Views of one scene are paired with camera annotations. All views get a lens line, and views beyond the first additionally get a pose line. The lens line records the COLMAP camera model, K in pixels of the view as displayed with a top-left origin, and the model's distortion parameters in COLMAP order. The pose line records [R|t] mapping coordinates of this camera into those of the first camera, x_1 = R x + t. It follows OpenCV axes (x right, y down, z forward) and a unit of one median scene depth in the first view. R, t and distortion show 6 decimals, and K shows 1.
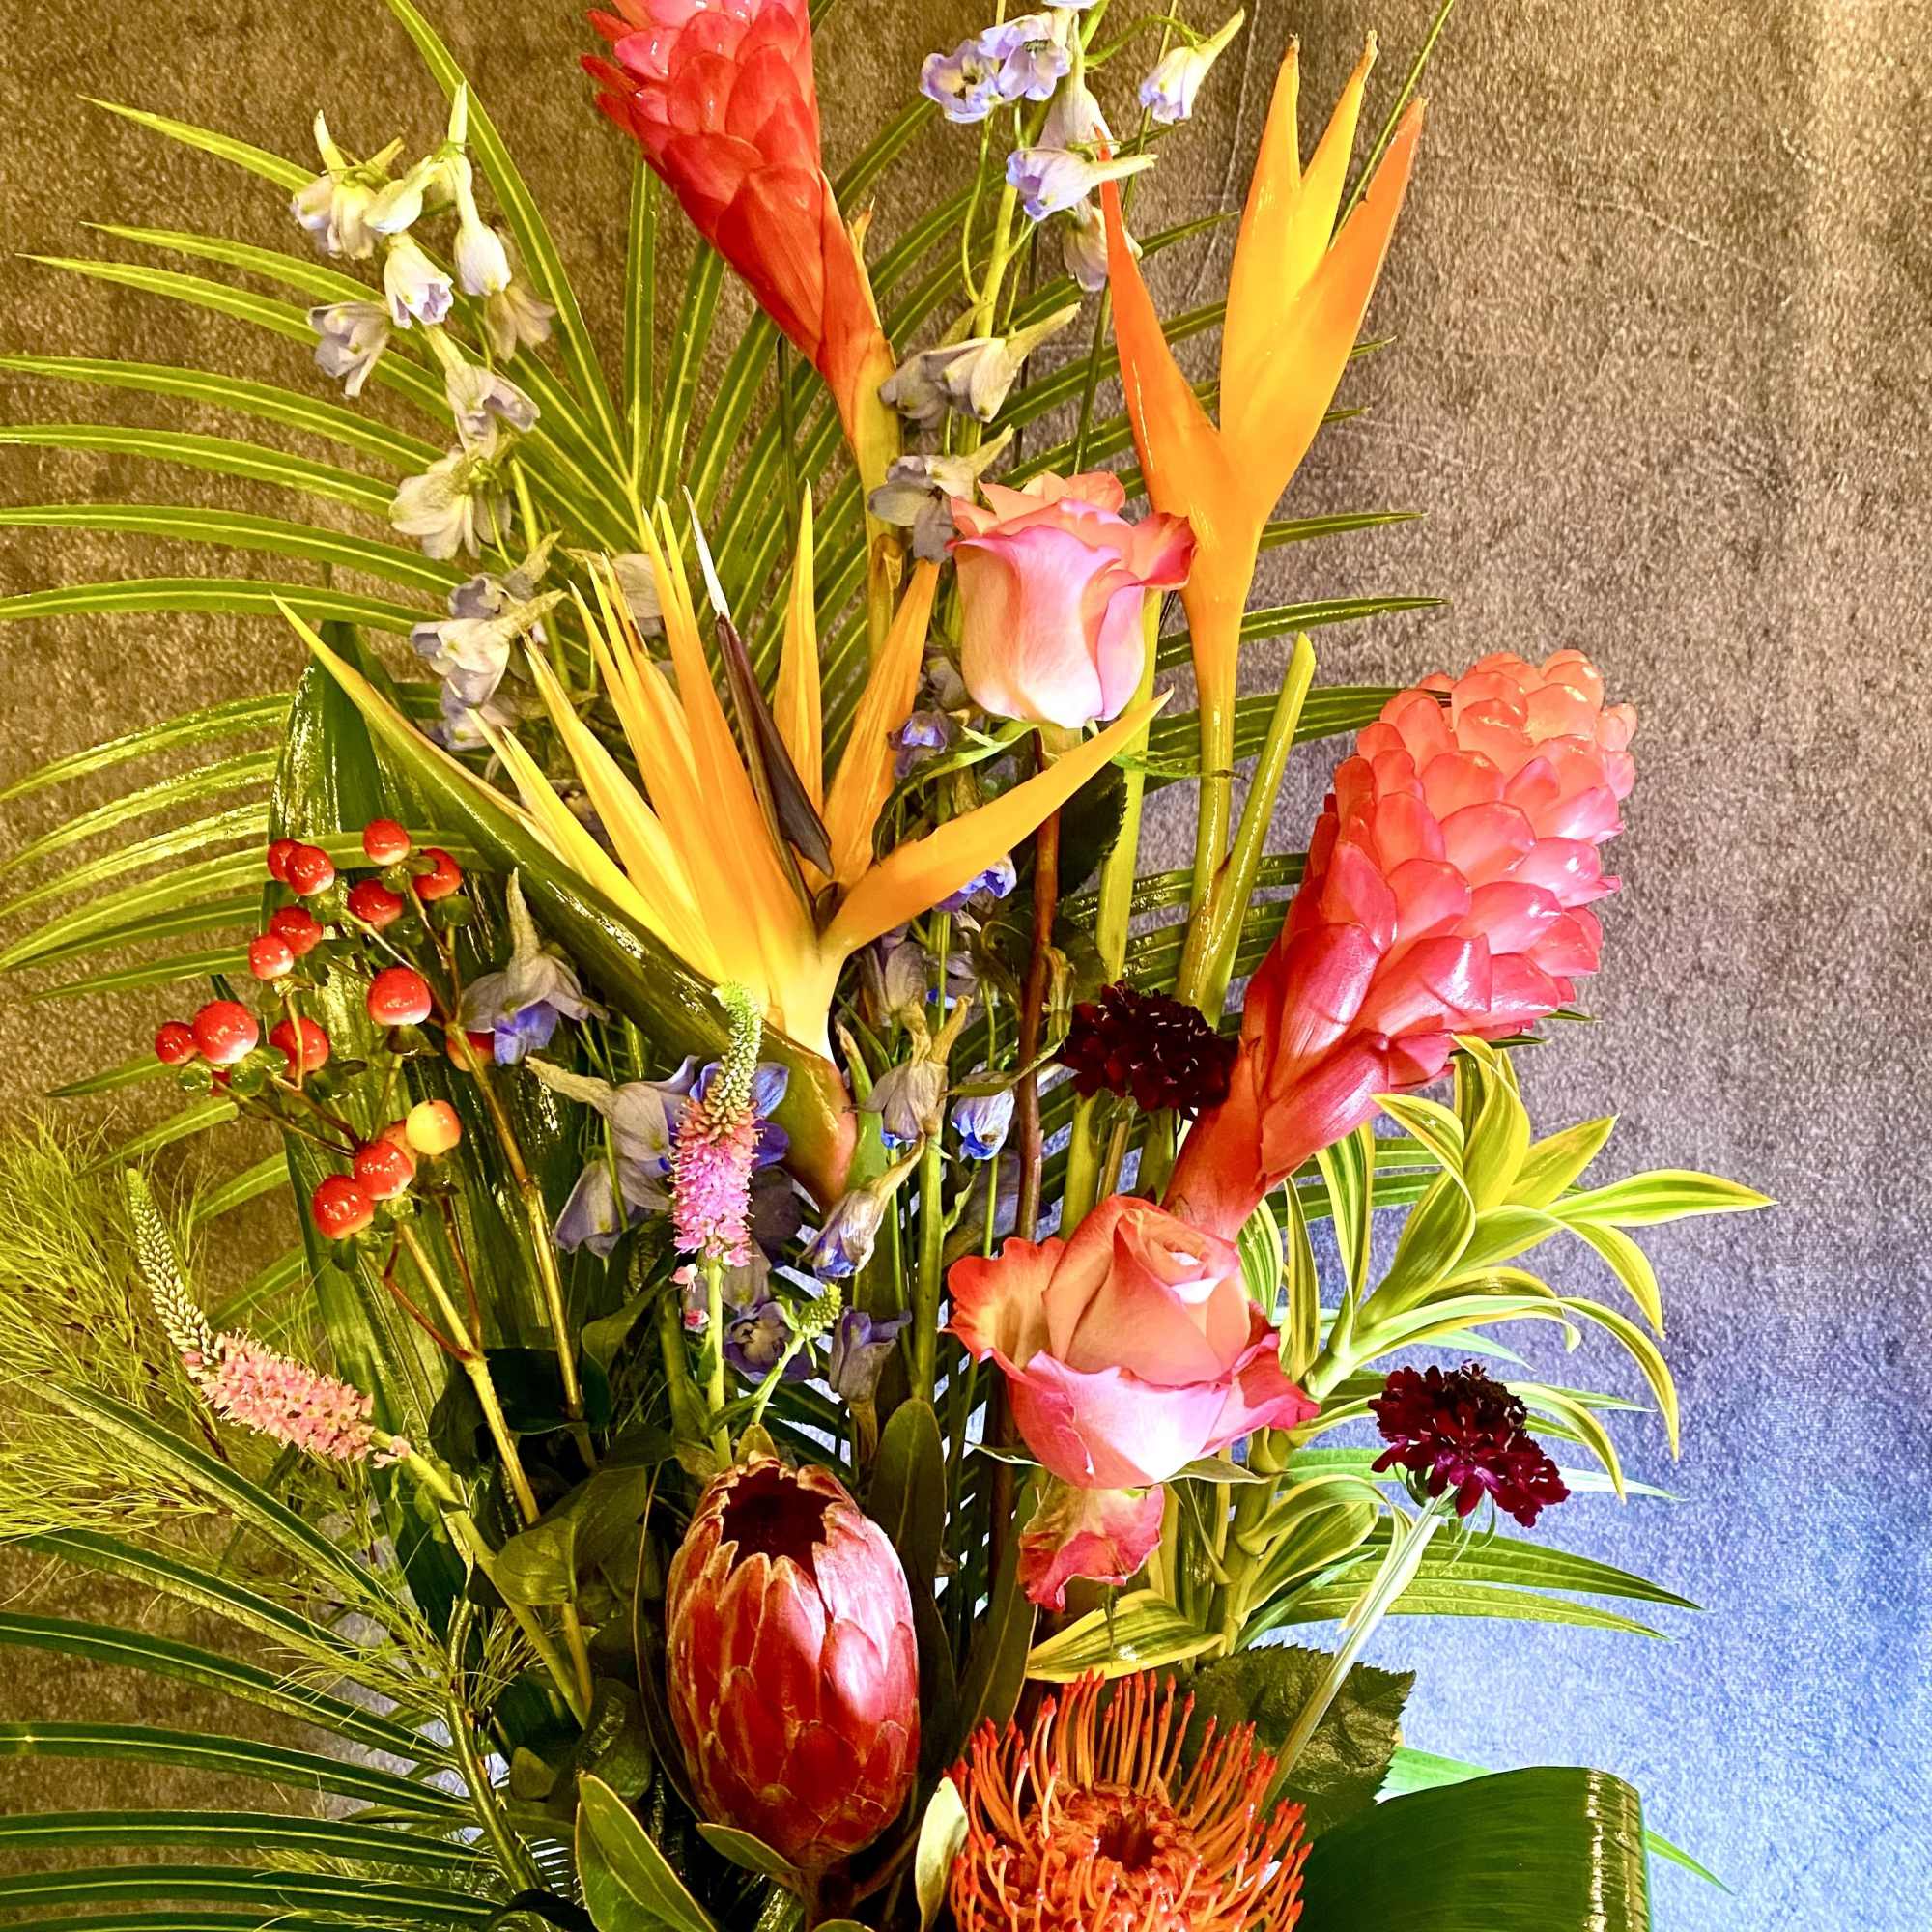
lens RADIAL K [[1938.7, 0, 966.0], [0, 1938.7, 966.0], [0, 0, 1]] dist [0.033544, 0.002688]
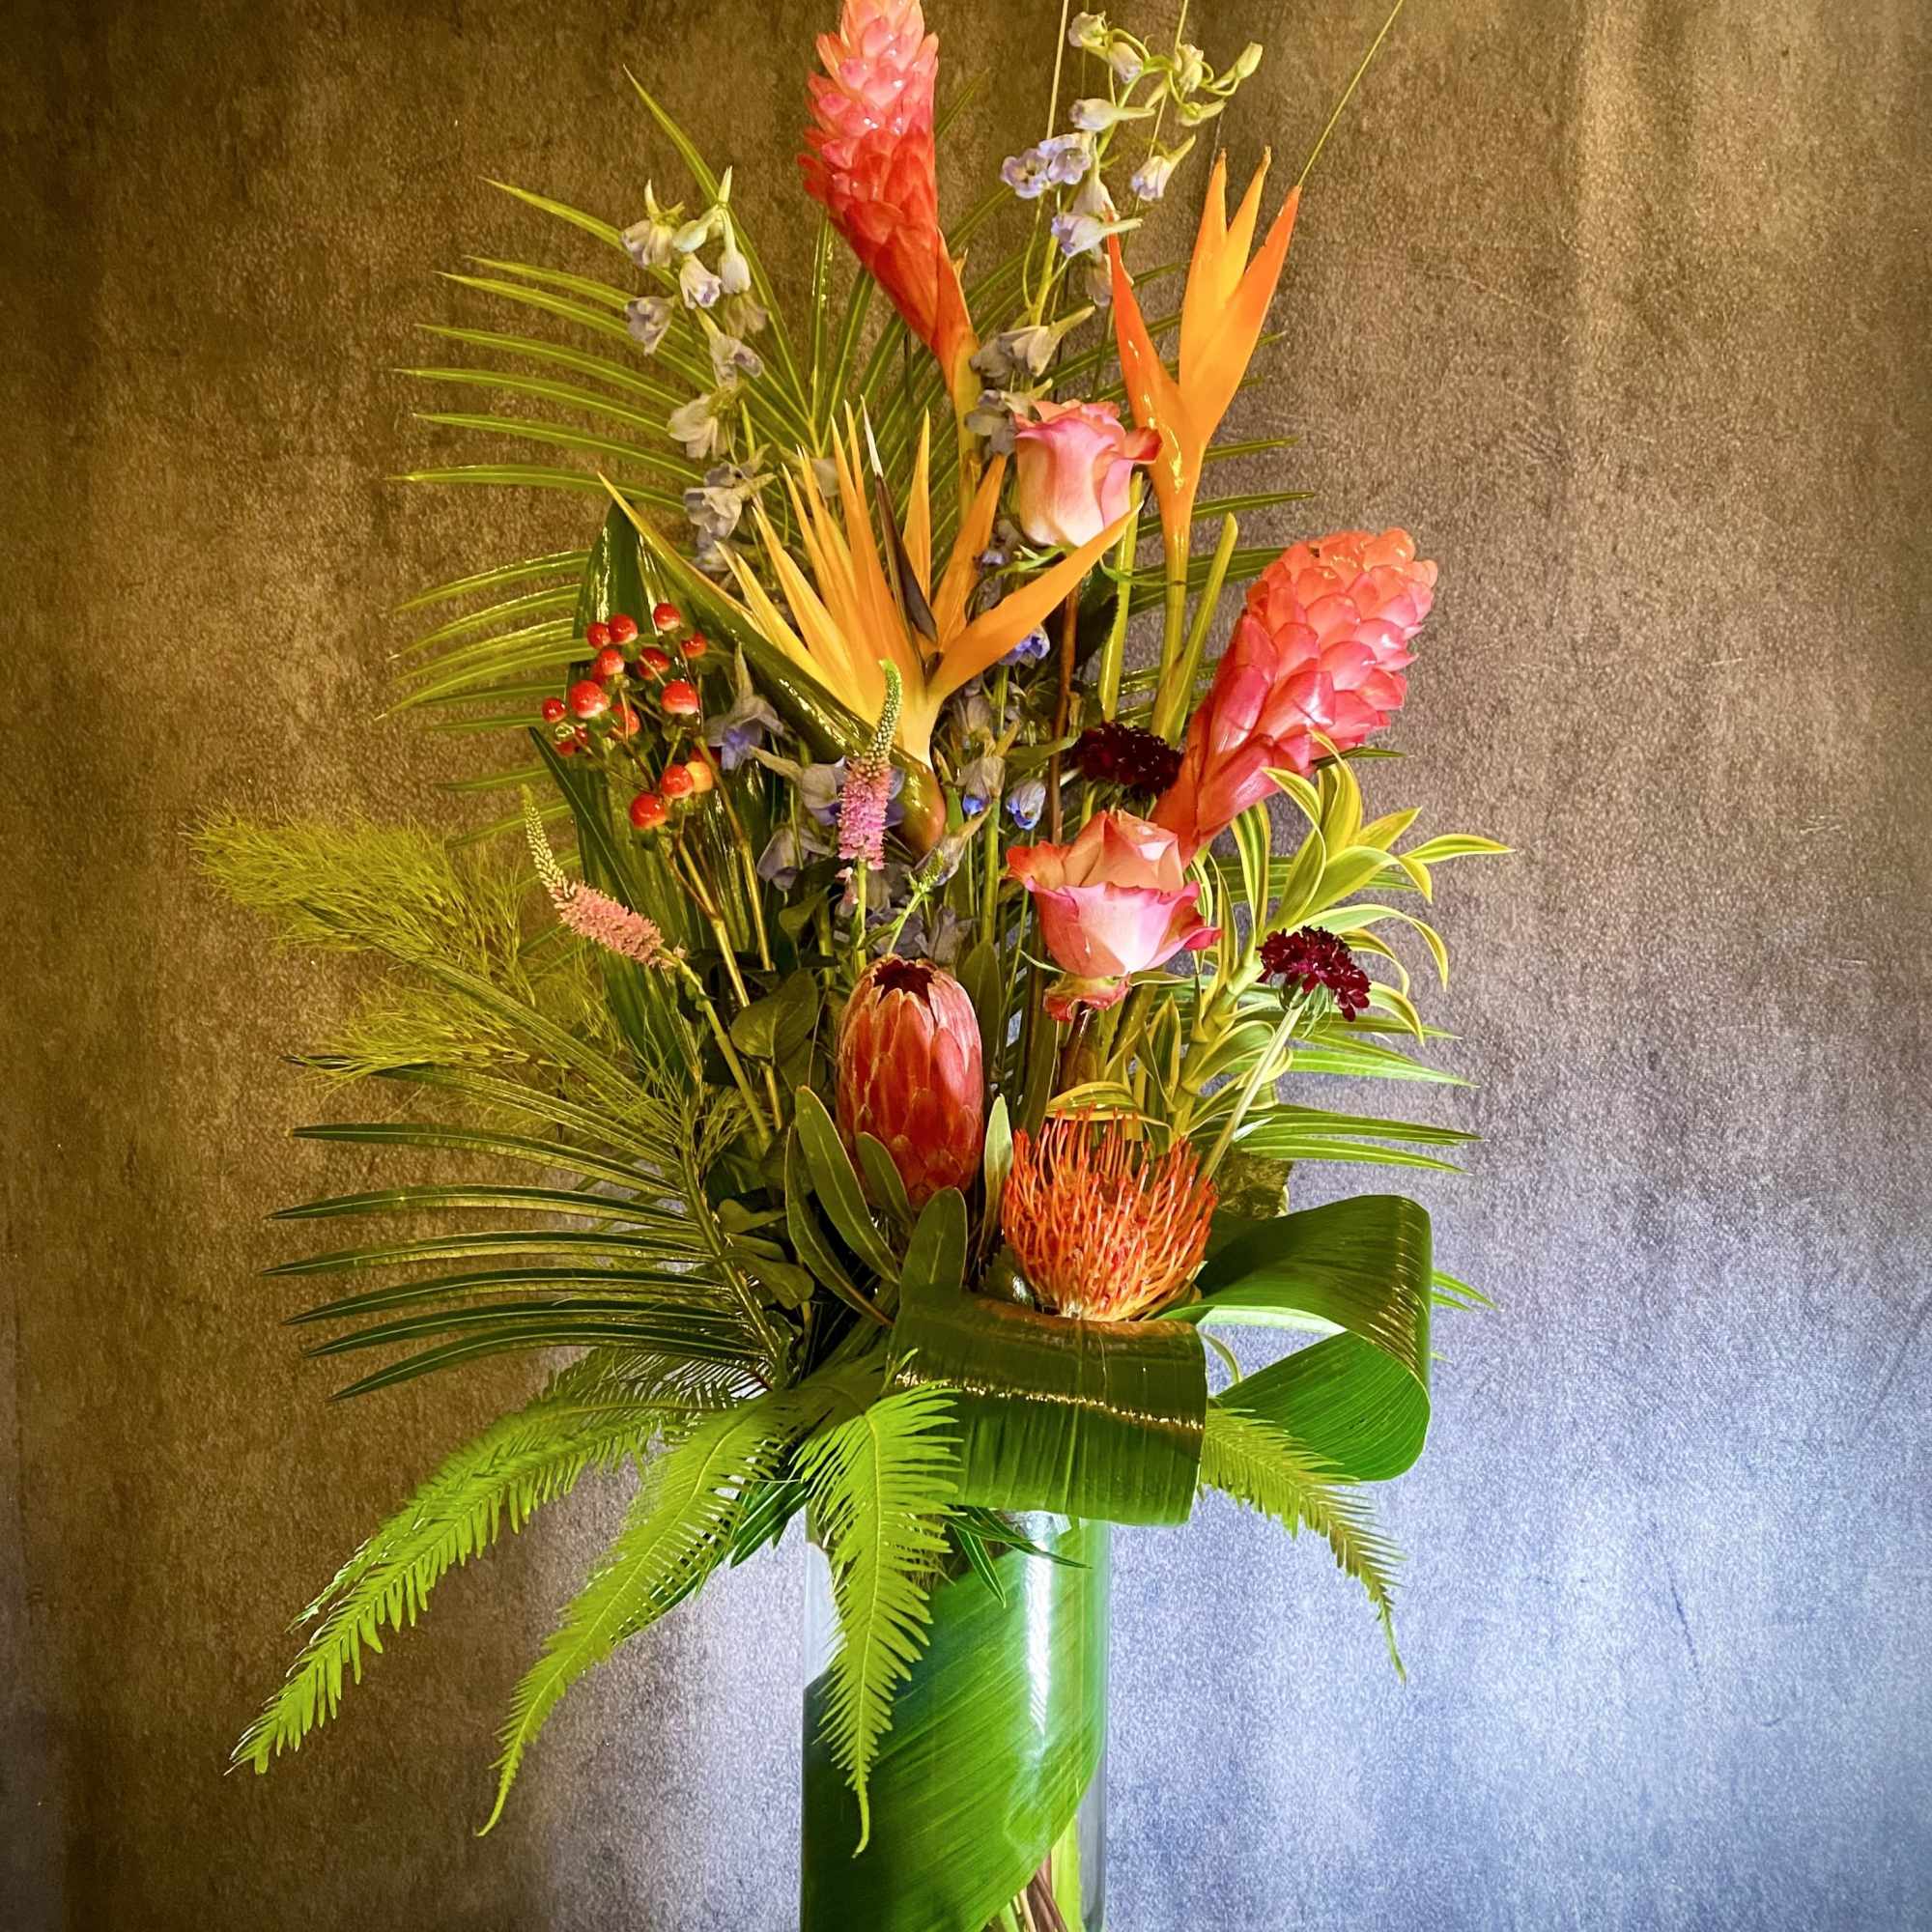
lens RADIAL K [[2008.4, 0, 966.0], [0, 2008.4, 966.0], [0, 0, 1]] dist [0.183111, -0.343352]
pose [[0.999784, 0.020507, -0.003249, -0.032579], [-0.020725, 0.995107, -0.096606, 0.377709], [0.001252, 0.096652, 0.995317, -0.654421]]
